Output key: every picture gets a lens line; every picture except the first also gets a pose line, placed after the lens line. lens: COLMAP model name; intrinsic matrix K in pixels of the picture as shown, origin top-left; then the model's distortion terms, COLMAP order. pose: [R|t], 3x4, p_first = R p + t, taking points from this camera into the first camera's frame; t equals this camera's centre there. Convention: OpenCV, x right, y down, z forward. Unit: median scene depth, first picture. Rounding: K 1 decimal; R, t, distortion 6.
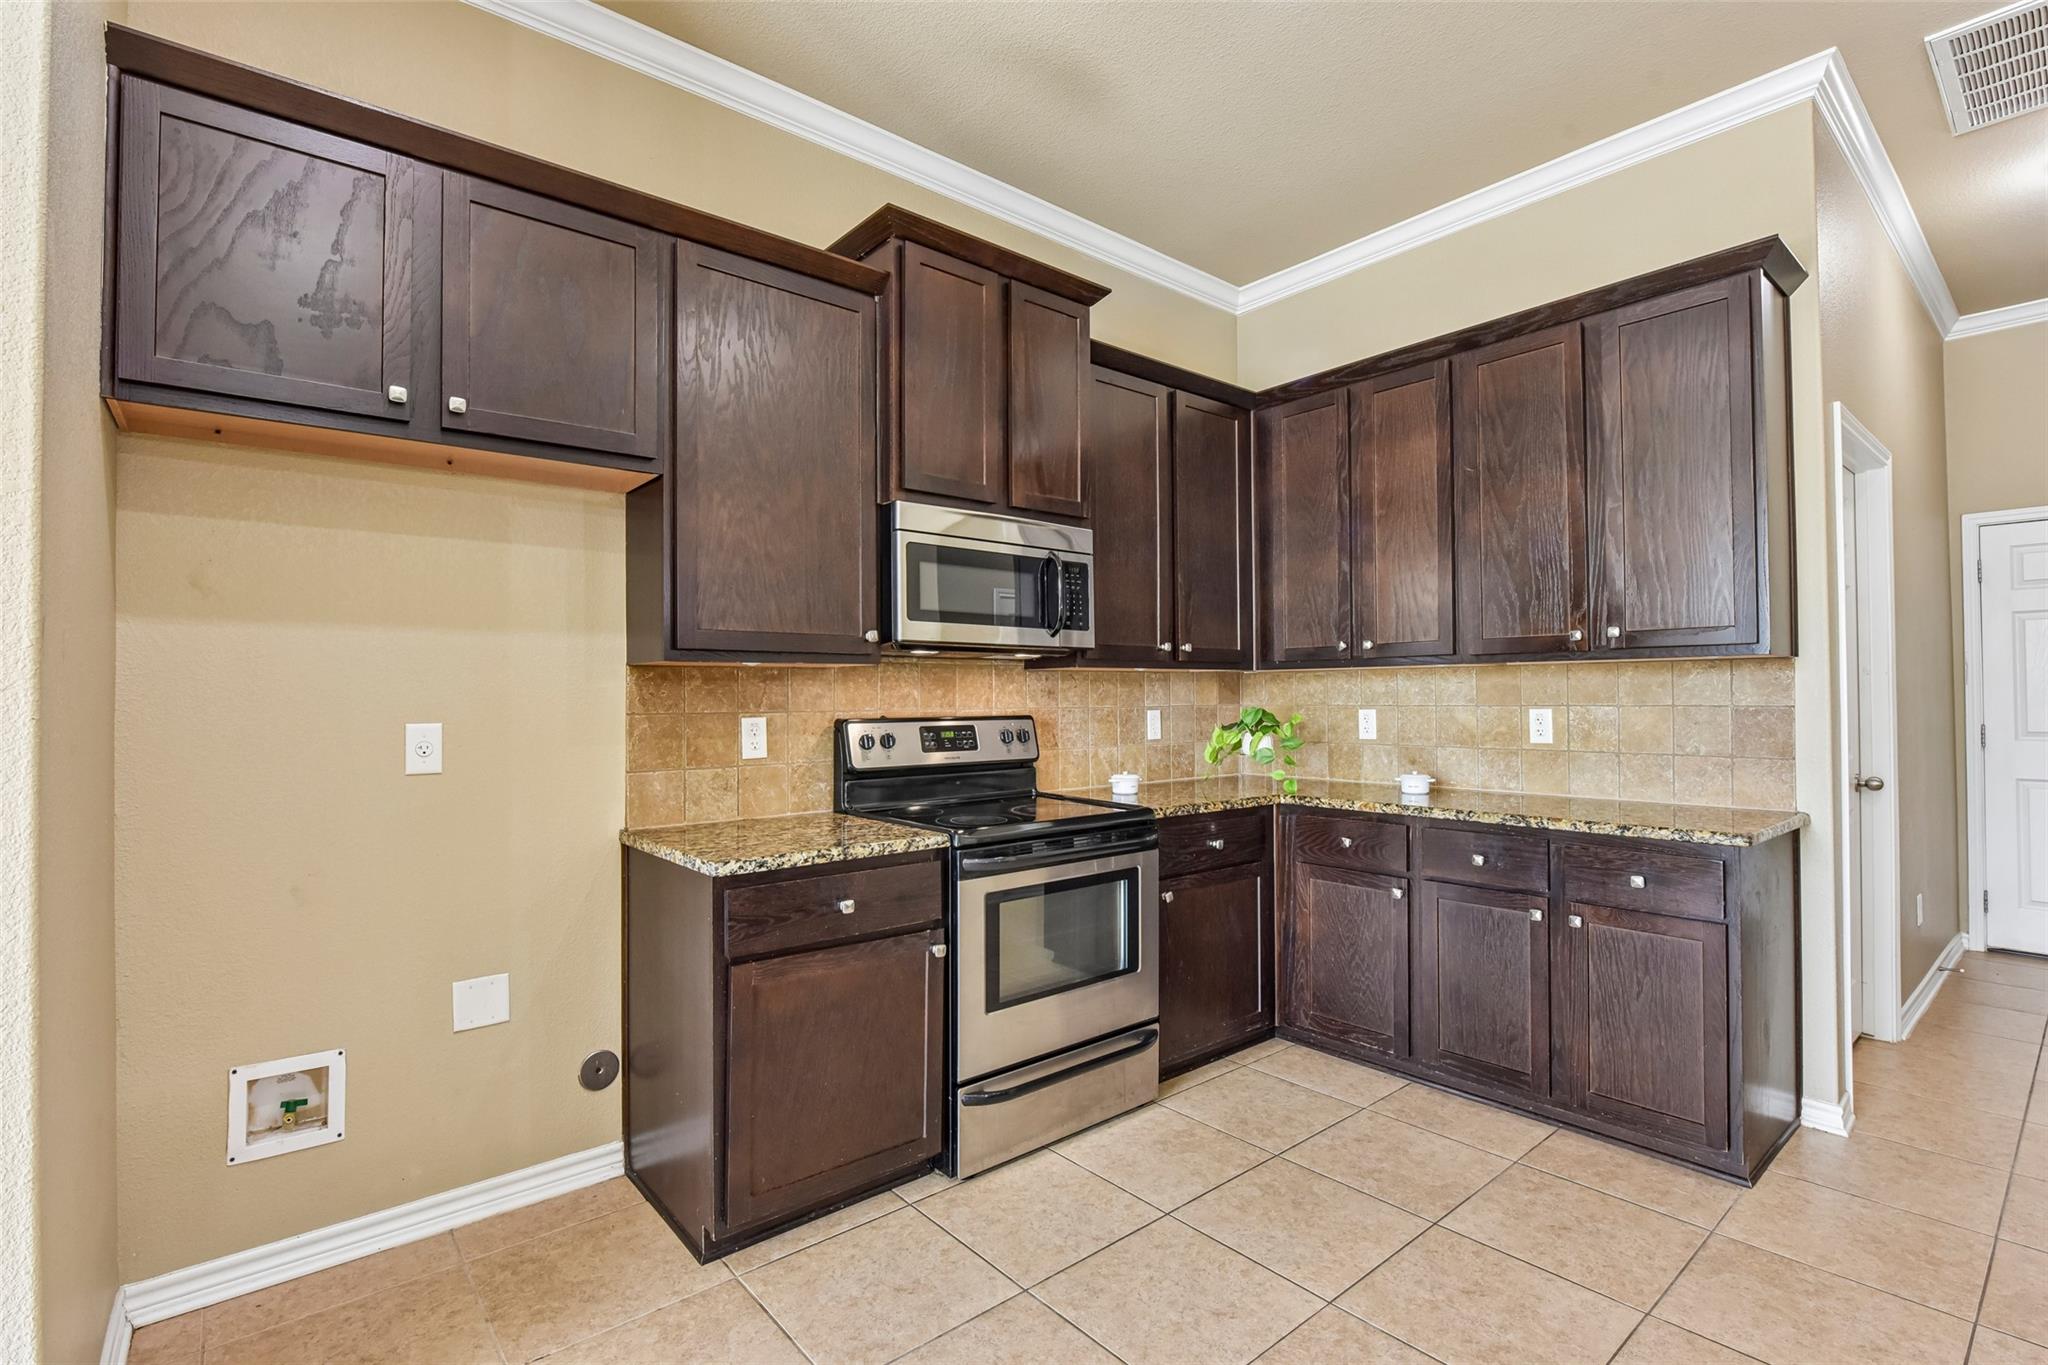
lens RADIAL K [[943.2, 0, 1036.1], [0, 943.2, 682.5], [0, 0, 1]] dist [-0.011051, -0.000609]
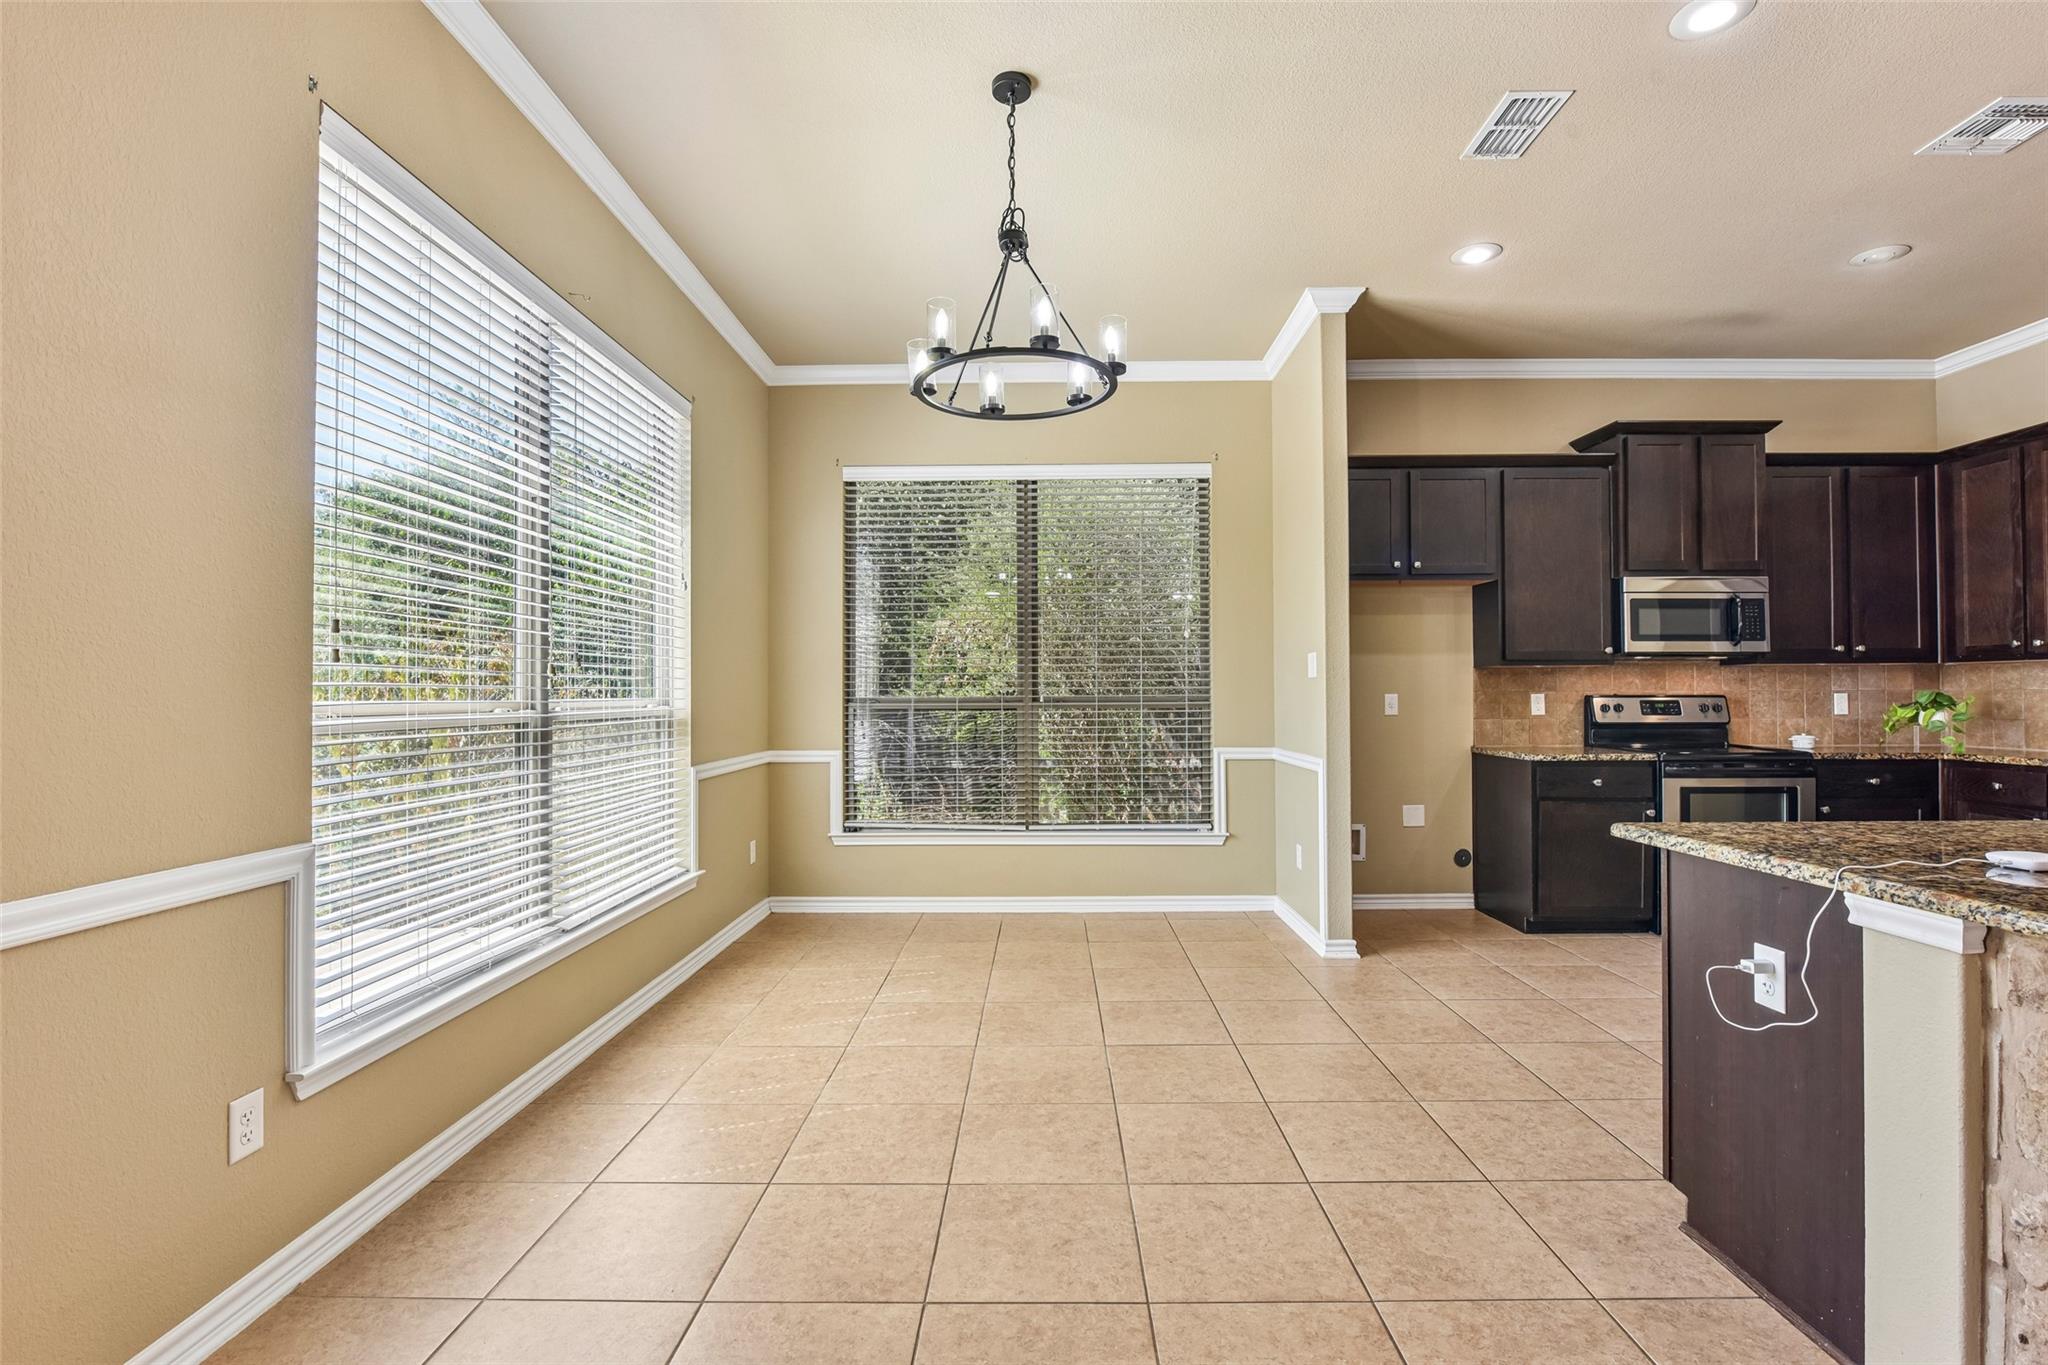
lens RADIAL K [[916.4, 0, 1030.9], [0, 916.4, 683.1], [0, 0, 1]] dist [-0.014763, -0.001255]
pose [[0.751189, -0.003594, -0.660078, 0.142654], [0.008373, 0.999957, 0.004084, -0.000909], [0.660035, -0.008595, 0.751186, -1.013000]]
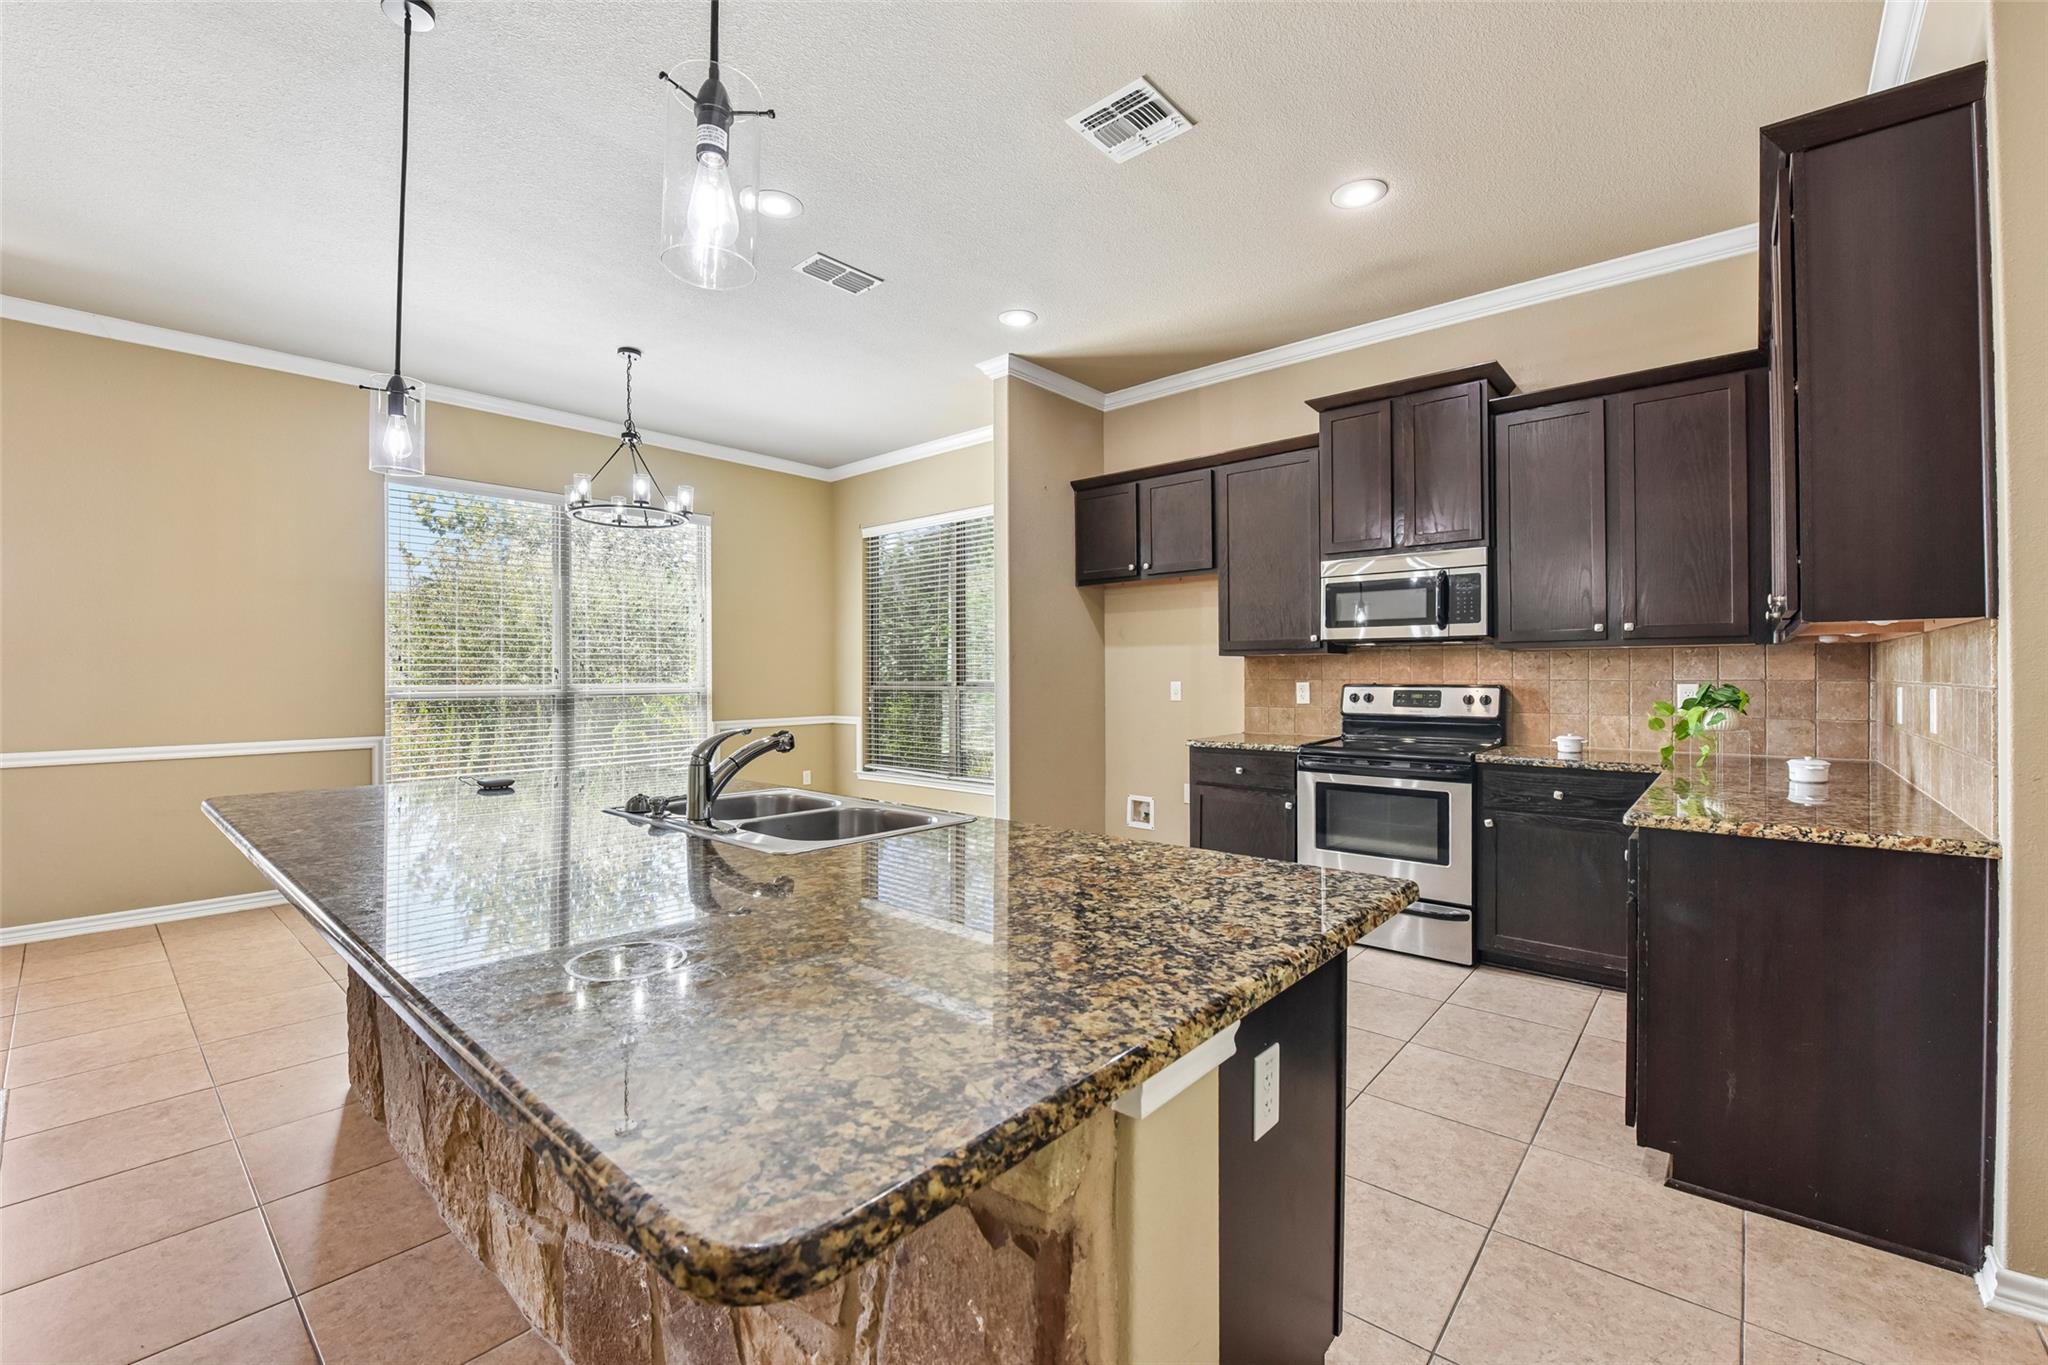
lens RADIAL K [[844.8, 0, 1037.7], [0, 844.8, 673.8], [0, 0, 1]] dist [-0.014640, -0.000671]
pose [[0.158365, 0.004936, -0.987368, 1.213533], [0.017957, 0.999808, 0.007878, -0.002694], [0.987217, -0.018978, 0.158246, 0.191755]]
